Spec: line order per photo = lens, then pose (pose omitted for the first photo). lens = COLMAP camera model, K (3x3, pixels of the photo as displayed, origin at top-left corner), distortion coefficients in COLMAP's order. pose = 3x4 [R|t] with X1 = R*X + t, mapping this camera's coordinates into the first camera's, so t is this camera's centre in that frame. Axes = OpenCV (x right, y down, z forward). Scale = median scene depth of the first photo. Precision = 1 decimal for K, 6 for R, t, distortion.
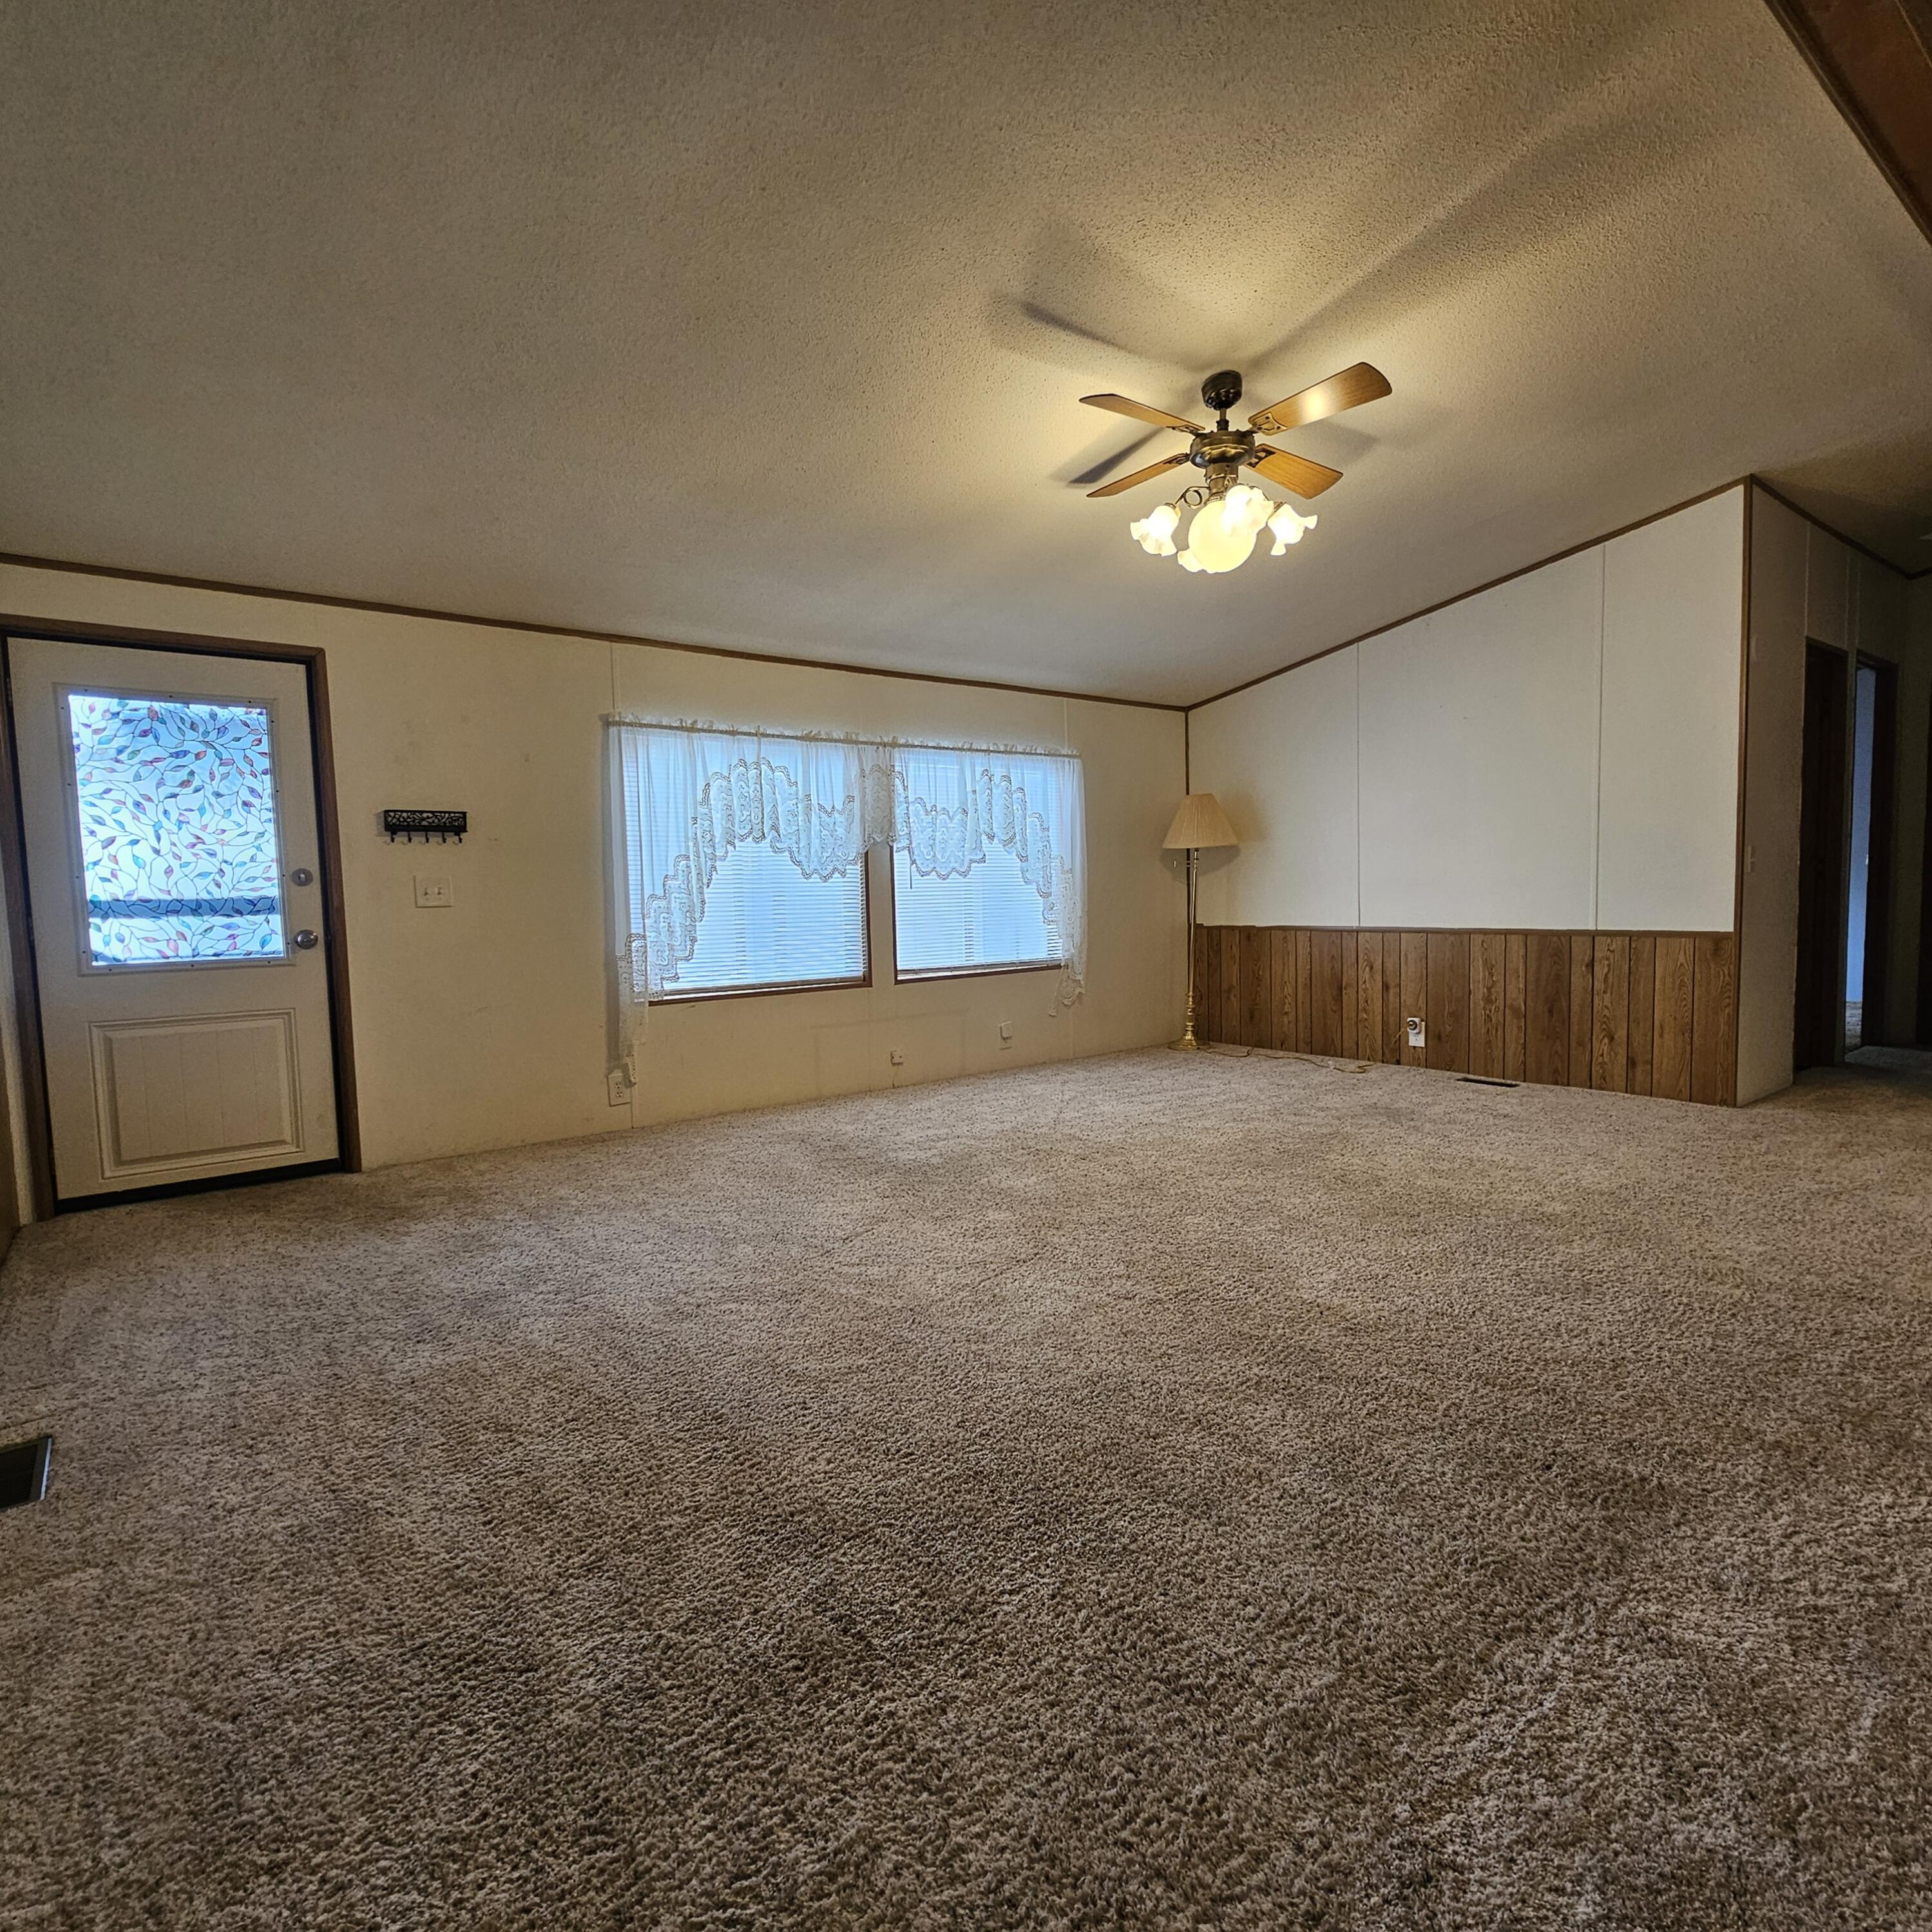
lens RADIAL K [[1072.3, 0, 969.6], [0, 1072.3, 1017.7], [0, 0, 1]] dist [0.004721, 0.001904]
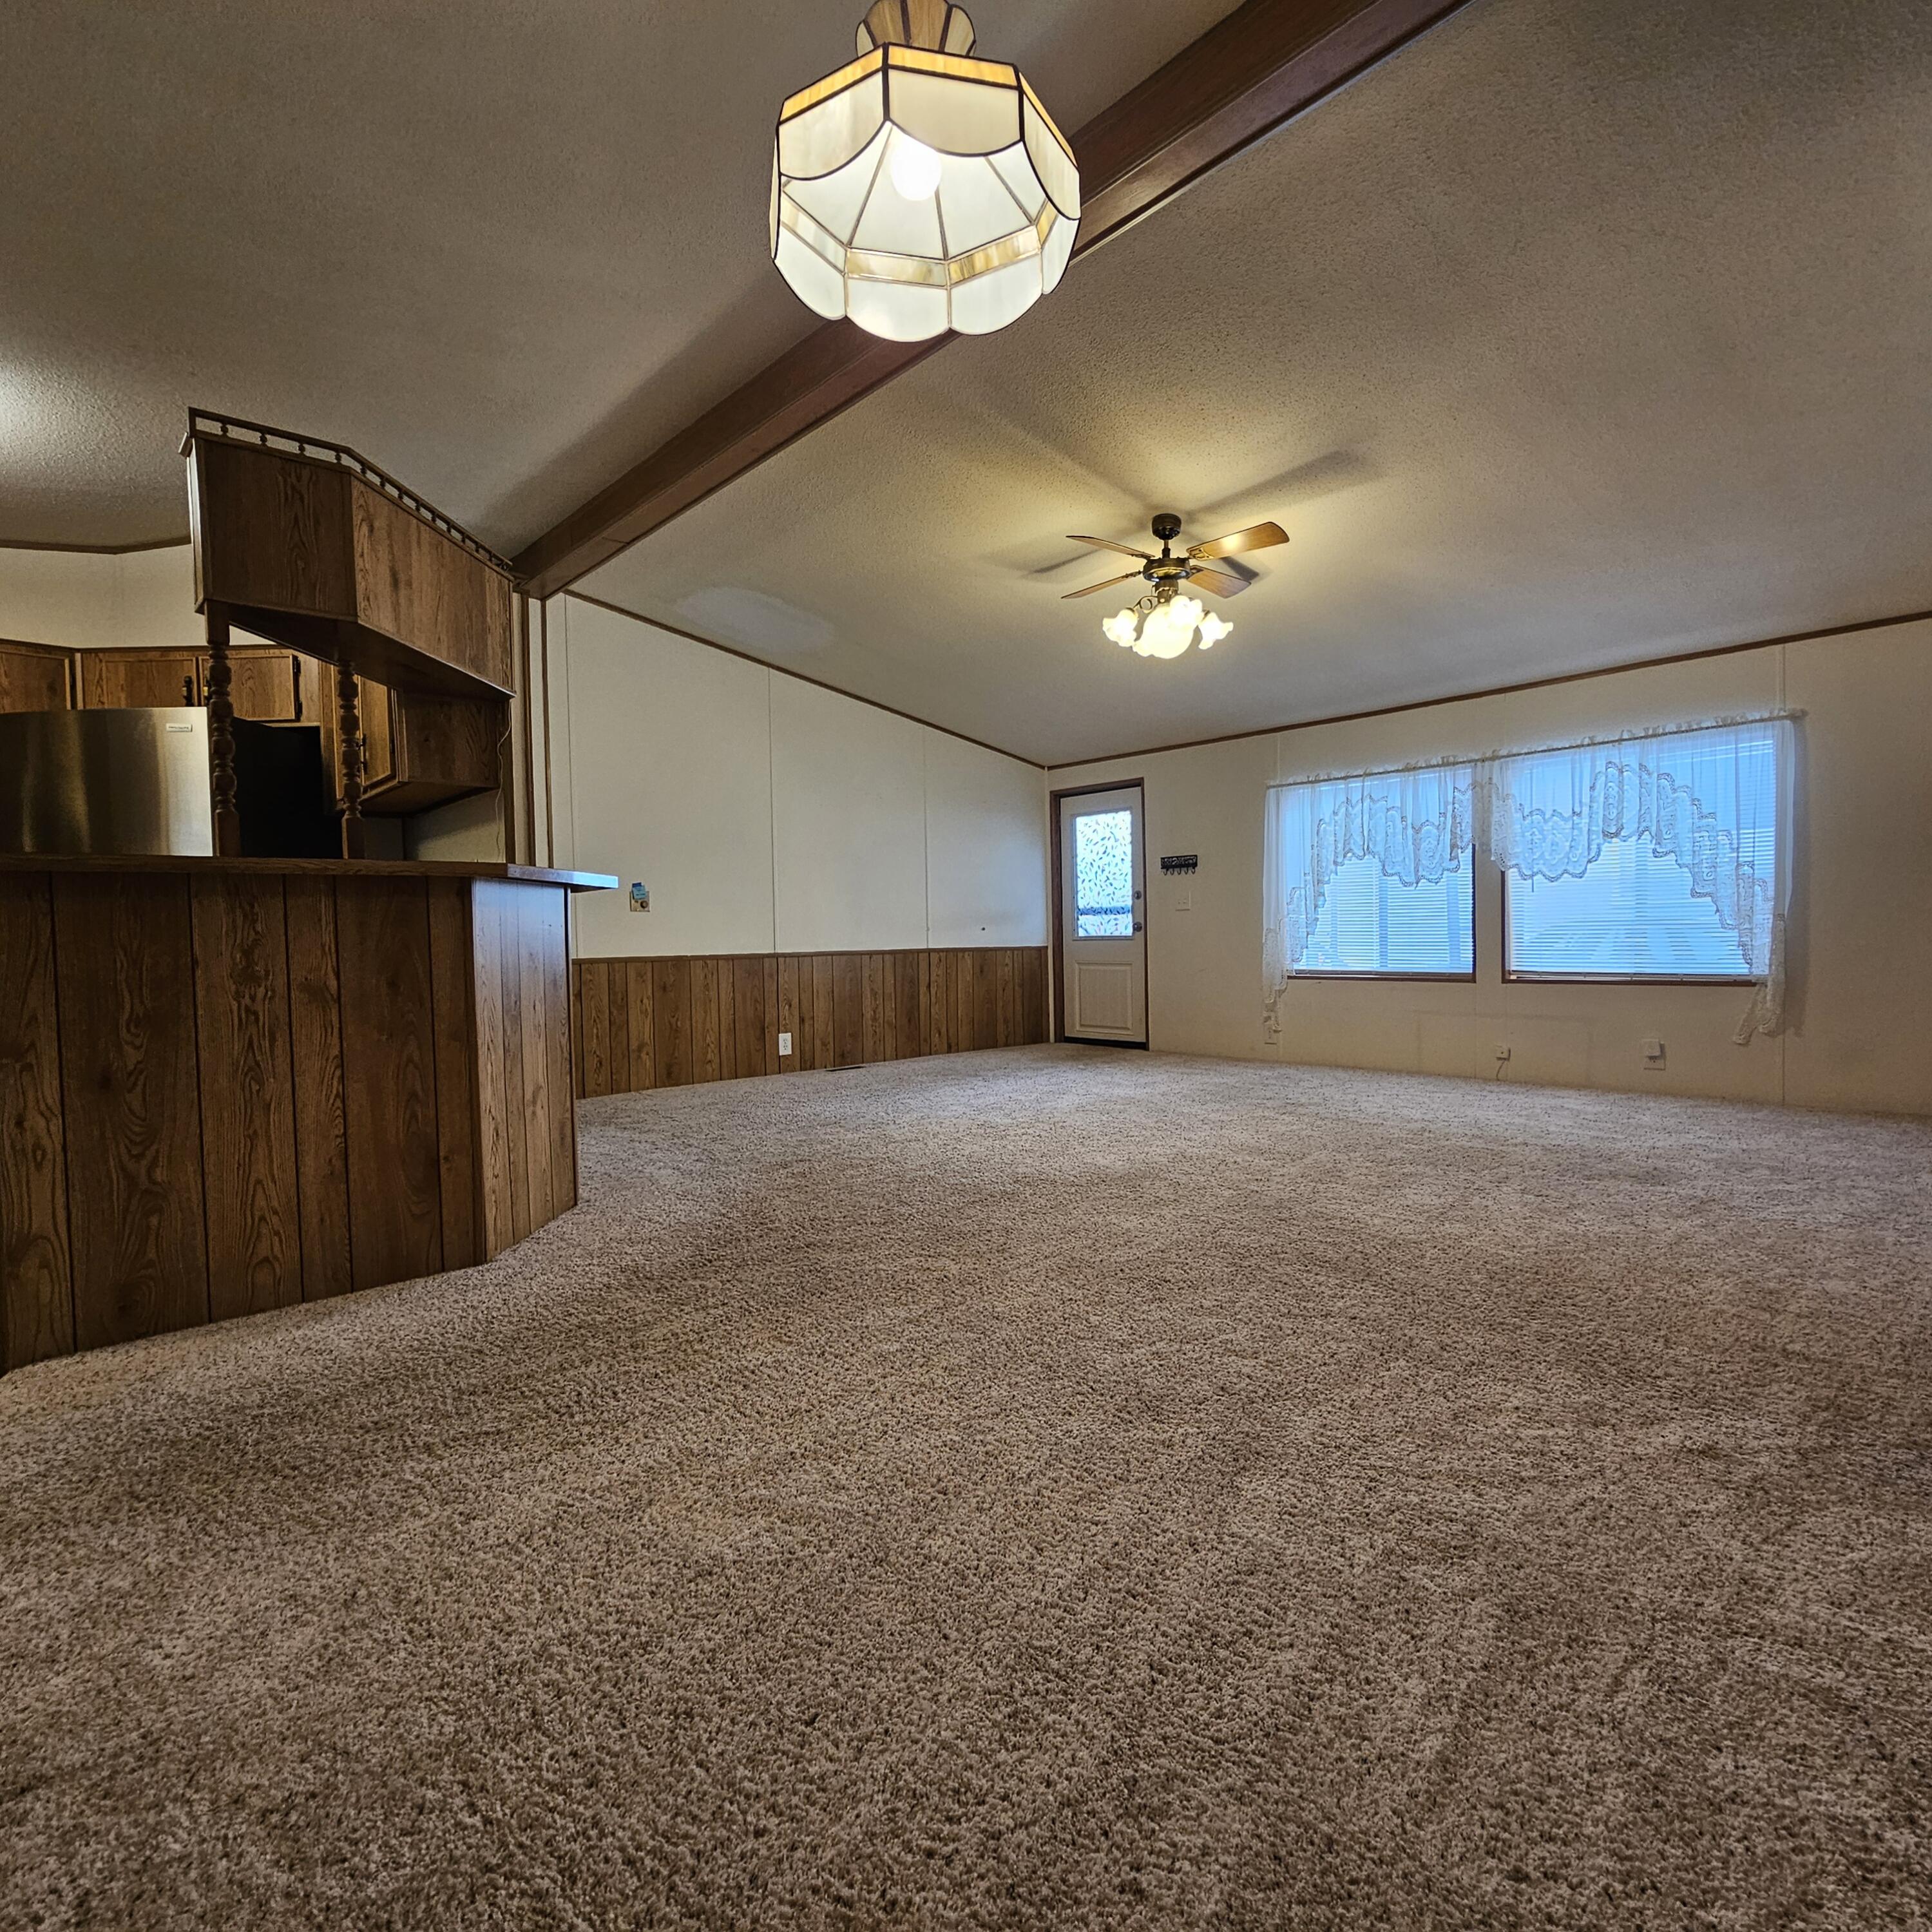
lens RADIAL K [[1050.8, 0, 989.5], [0, 1050.8, 968.0], [0, 0, 1]] dist [-0.003293, 0.001769]
pose [[0.094742, 0.064121, -0.993435, 1.215763], [-0.087302, 0.994614, 0.055871, -0.080683], [0.991666, 0.081435, 0.099830, 0.545196]]
